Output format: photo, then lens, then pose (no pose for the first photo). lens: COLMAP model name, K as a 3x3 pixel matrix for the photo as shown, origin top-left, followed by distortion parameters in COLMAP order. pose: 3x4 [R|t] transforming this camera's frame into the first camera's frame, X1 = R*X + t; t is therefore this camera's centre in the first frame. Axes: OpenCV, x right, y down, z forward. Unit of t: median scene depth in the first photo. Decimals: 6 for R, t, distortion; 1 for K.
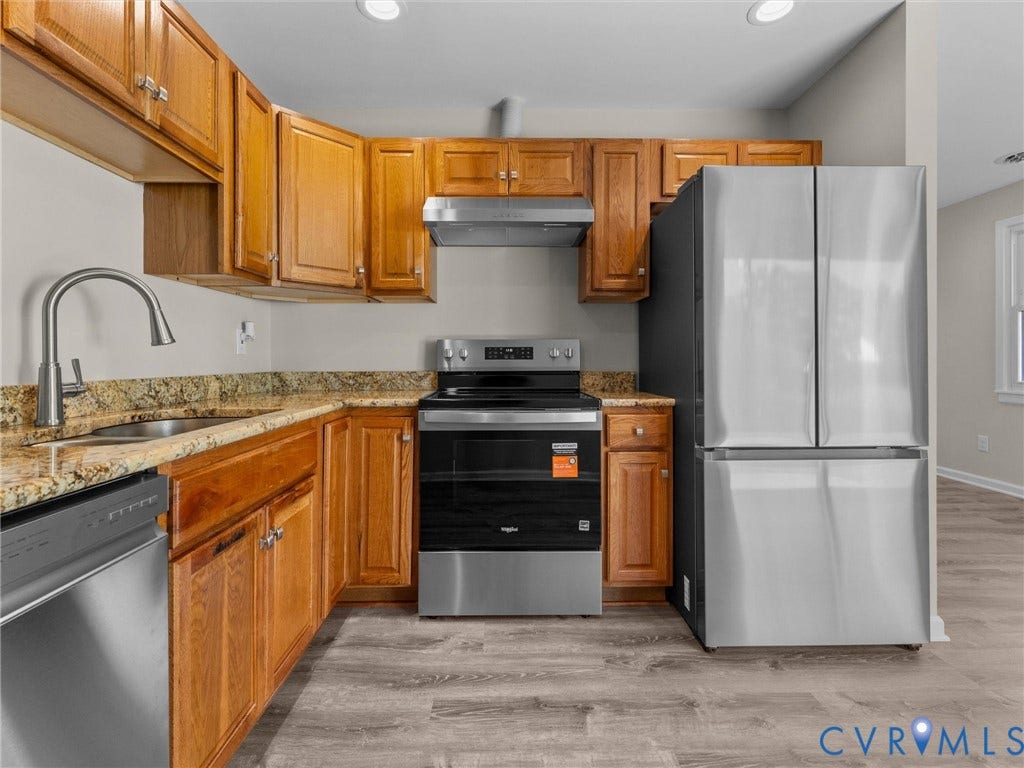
lens RADIAL K [[476.4, 0, 513.6], [0, 476.4, 359.0], [0, 0, 1]] dist [0.000172, 0.000012]
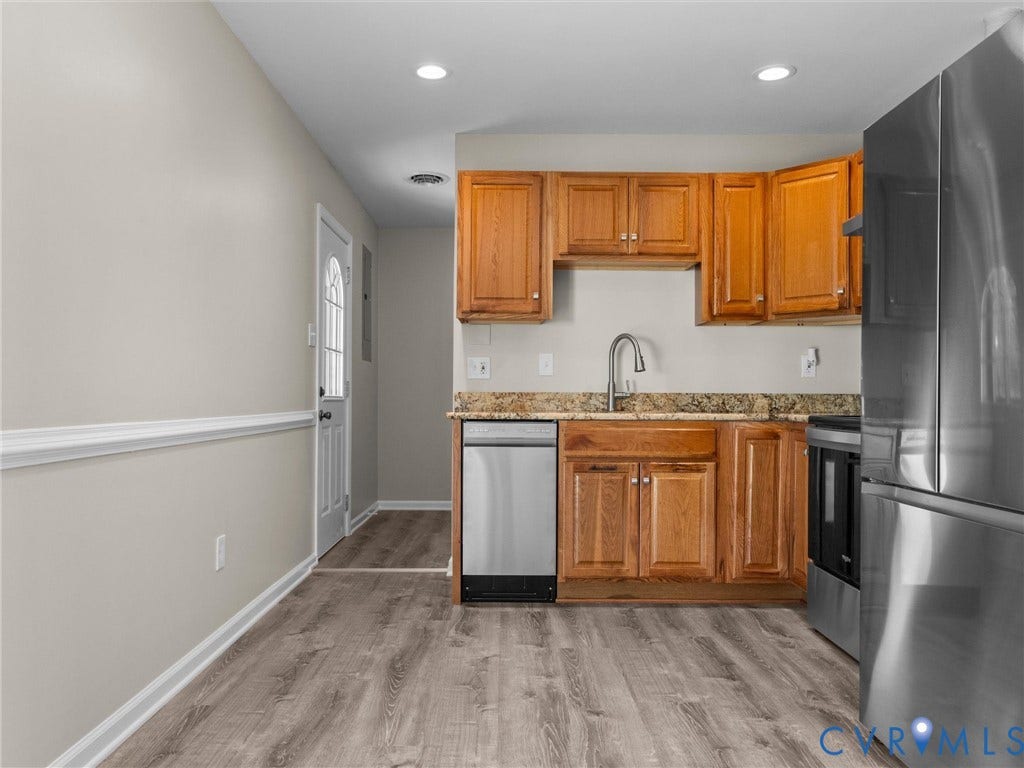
lens RADIAL K [[773.0, 0, 512.0], [0, 773.0, 384.0], [0, 0, 1]] dist [0.002364, 0.000797]
pose [[-0.005784, -0.015773, -0.999859, 1.573829], [-0.004806, 0.999864, -0.015745, 0.047750], [0.999972, 0.004714, -0.005859, 0.375361]]
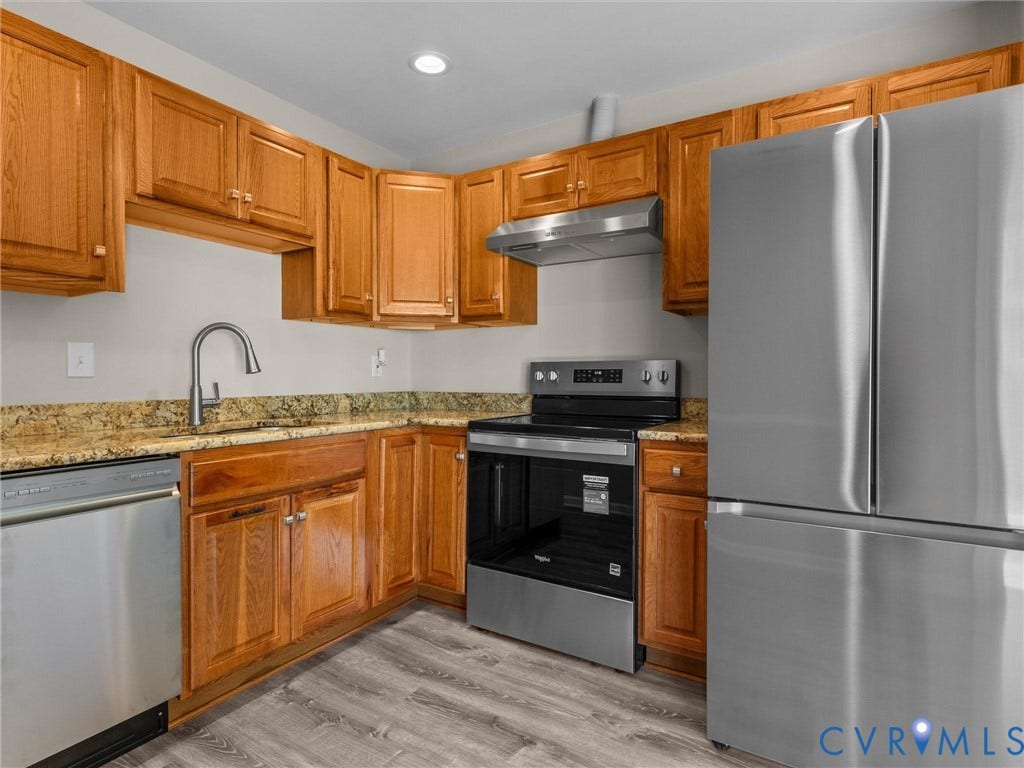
lens RADIAL K [[549.2, 0, 513.0], [0, 549.2, 380.8], [0, 0, 1]] dist [-0.001418, -0.000664]
pose [[0.842162, 0.008108, -0.539164, 0.569099], [-0.002393, 0.999933, 0.011298, -0.019284], [0.539220, -0.008224, 0.842125, 0.026099]]
